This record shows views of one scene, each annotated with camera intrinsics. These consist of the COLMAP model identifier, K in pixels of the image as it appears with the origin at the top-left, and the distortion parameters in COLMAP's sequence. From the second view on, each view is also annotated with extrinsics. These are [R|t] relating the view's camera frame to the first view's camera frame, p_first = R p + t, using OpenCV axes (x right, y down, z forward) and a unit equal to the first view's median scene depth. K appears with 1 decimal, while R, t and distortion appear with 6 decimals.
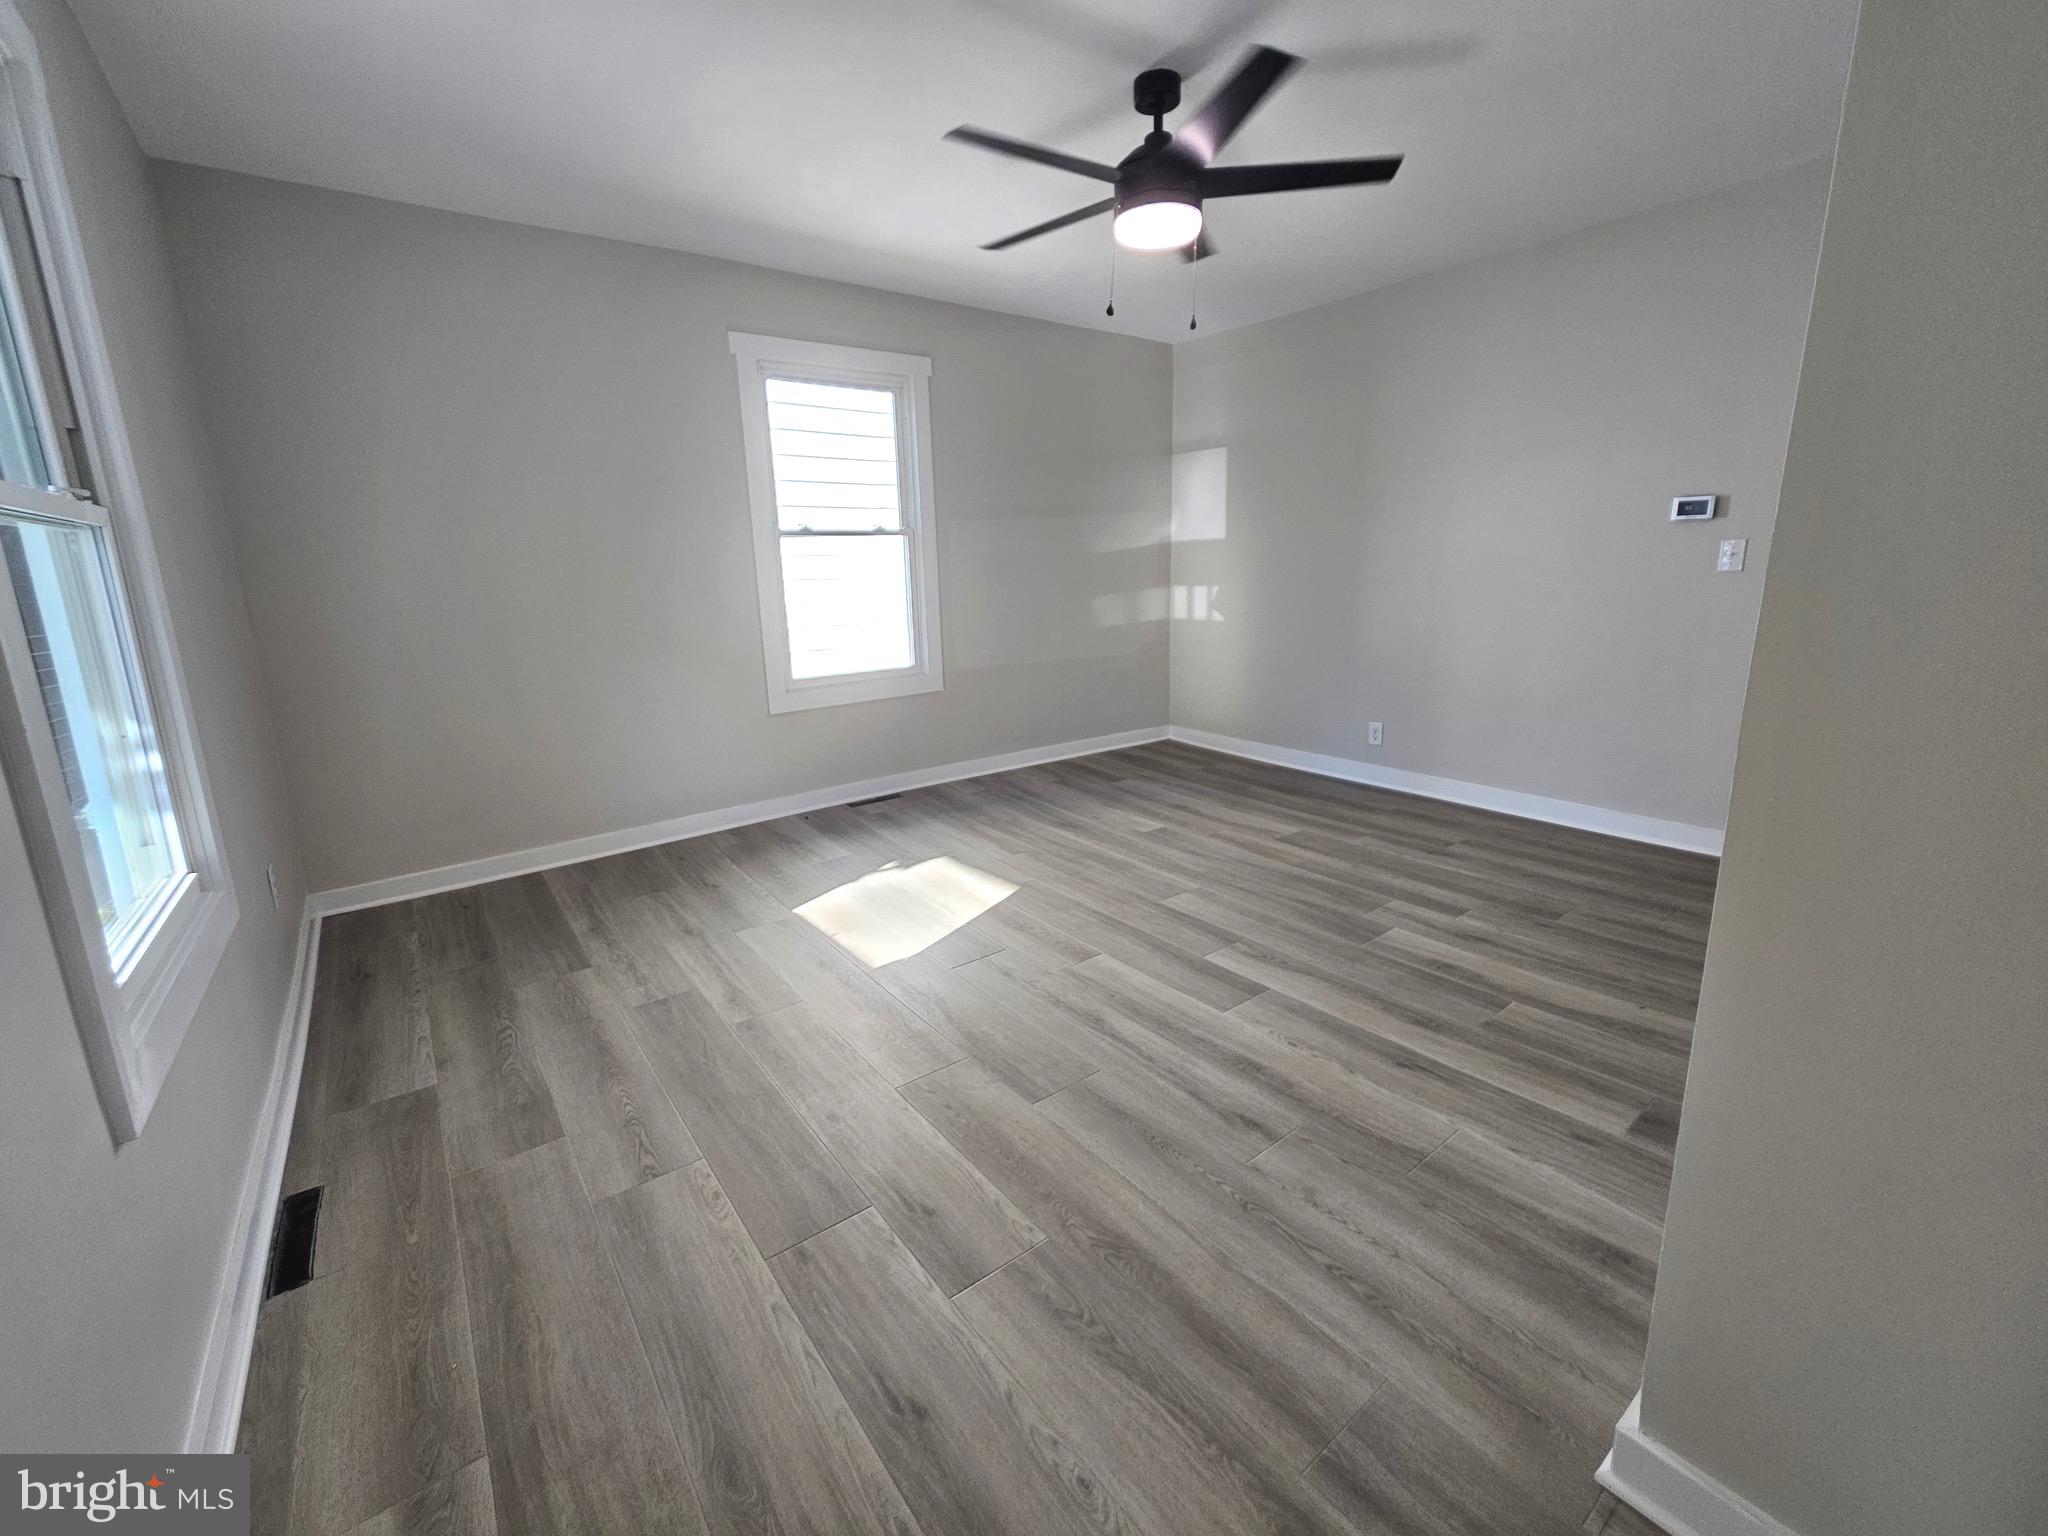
lens RADIAL K [[838.4, 0, 1028.5], [0, 838.4, 750.9], [0, 0, 1]] dist [0.002129, 0.000007]
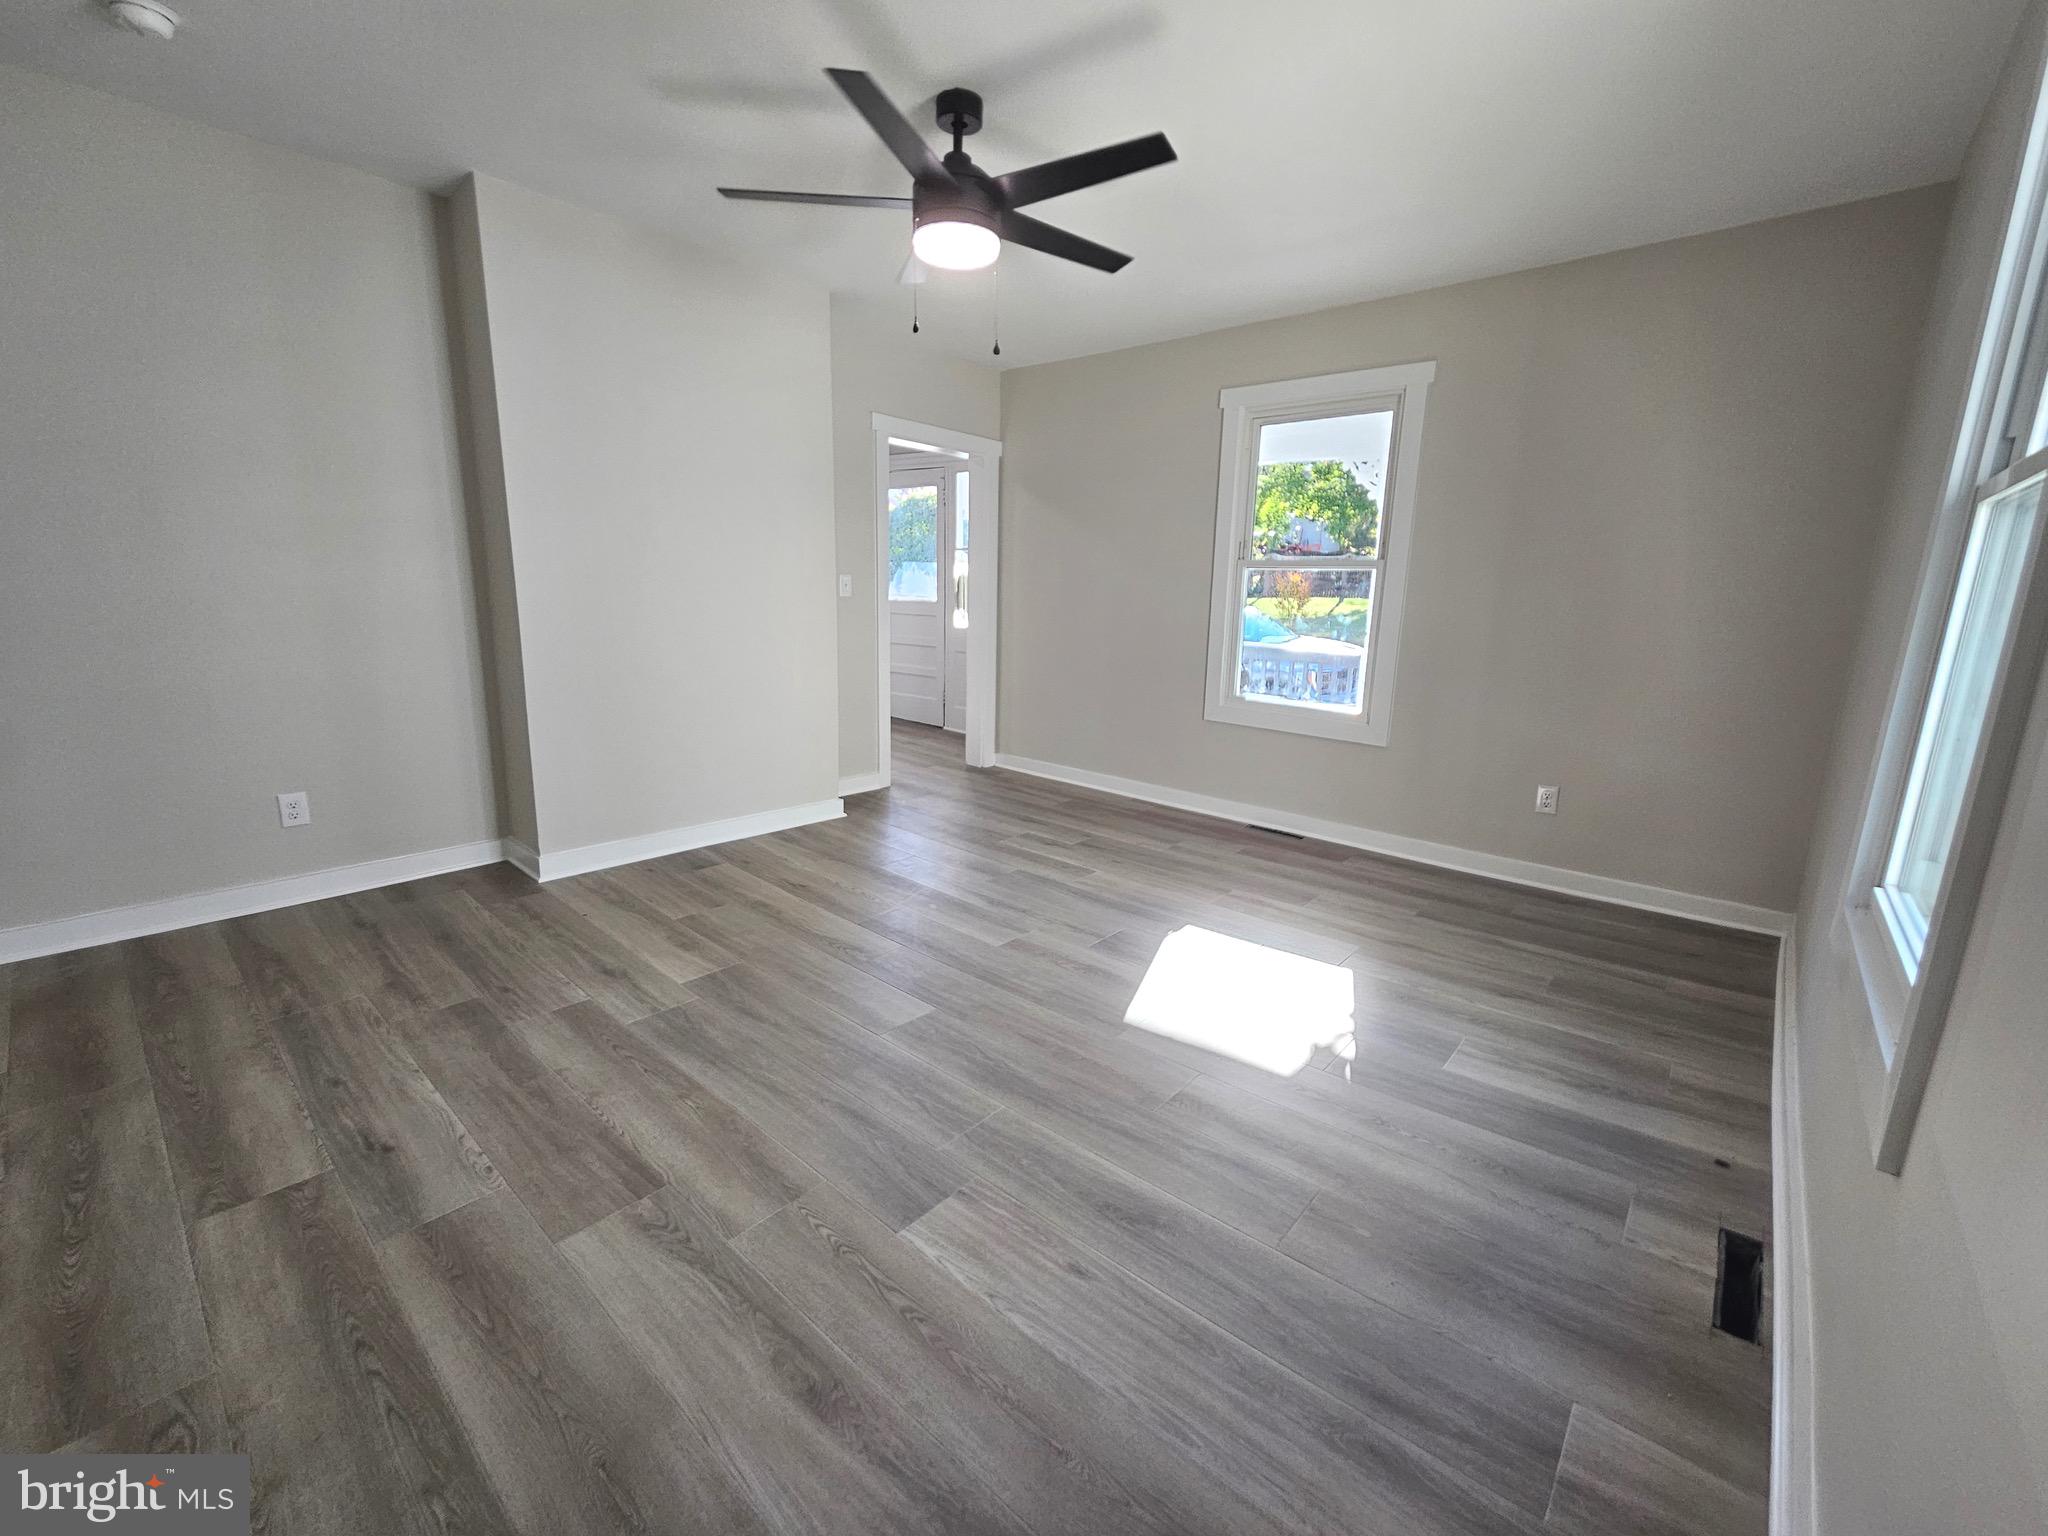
lens RADIAL K [[838.4, 0, 1028.5], [0, 838.4, 750.9], [0, 0, 1]] dist [0.002129, 0.000007]
pose [[-0.979748, 0.037773, -0.196640, 0.219039], [-0.045573, 0.914206, 0.402678, -0.365970], [0.194980, 0.403485, -0.893970, 1.635863]]
